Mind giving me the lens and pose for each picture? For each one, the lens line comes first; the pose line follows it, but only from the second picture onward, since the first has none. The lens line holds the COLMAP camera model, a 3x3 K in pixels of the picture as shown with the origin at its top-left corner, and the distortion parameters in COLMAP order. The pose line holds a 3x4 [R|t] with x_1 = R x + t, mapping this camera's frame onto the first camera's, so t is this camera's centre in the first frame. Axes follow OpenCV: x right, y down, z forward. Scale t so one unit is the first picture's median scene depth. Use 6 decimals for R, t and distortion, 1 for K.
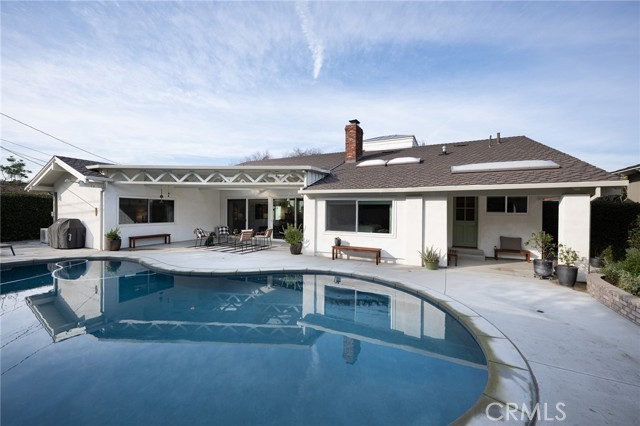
lens RADIAL K [[251.0, 0, 320.0], [0, 251.0, 213.0], [0, 0, 1]] dist [-0.000038, 0.000180]
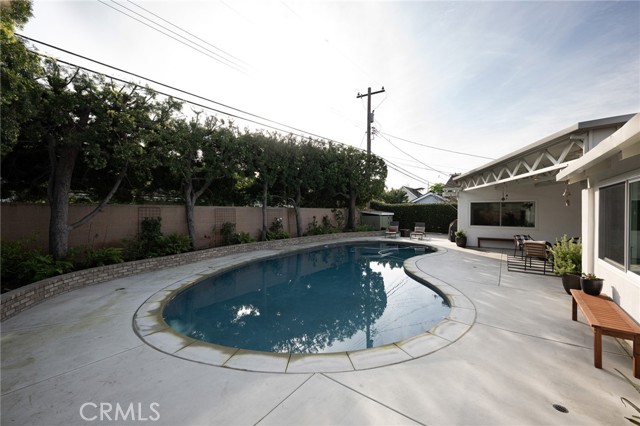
lens RADIAL K [[251.0, 0, 320.0], [0, 251.0, 213.0], [0, 0, 1]] dist [-0.000038, 0.000180]
pose [[-0.167032, -0.005215, -0.985938, 1.352907], [-0.014403, 0.999892, -0.002848, 0.002530], [0.985846, 0.013724, -0.167089, 1.462799]]
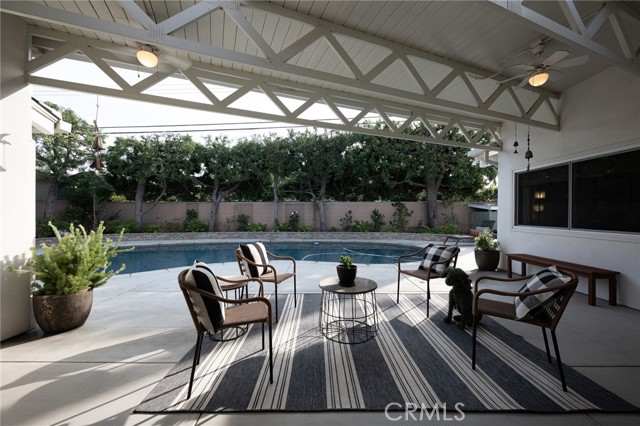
lens RADIAL K [[251.0, 0, 320.0], [0, 251.0, 213.0], [0, 0, 1]] dist [-0.000038, 0.000180]
pose [[-0.902538, -0.011855, -0.430446, -0.682334], [-0.014463, 0.999892, 0.002787, 0.068894], [0.430367, 0.008741, -0.902612, 3.725913]]
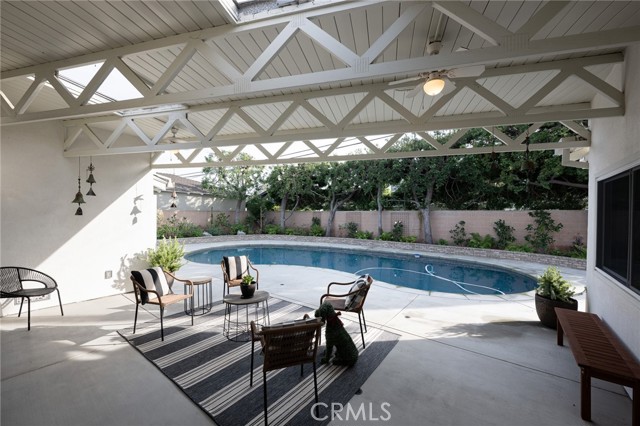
lens RADIAL K [[251.0, 0, 320.0], [0, 251.0, 213.0], [0, 0, 1]] dist [-0.000038, 0.000180]
pose [[-0.980680, -0.016881, 0.194891, -1.502390], [-0.016034, 0.999854, 0.005921, -0.048302], [-0.194963, 0.002682, -0.980807, 3.979368]]
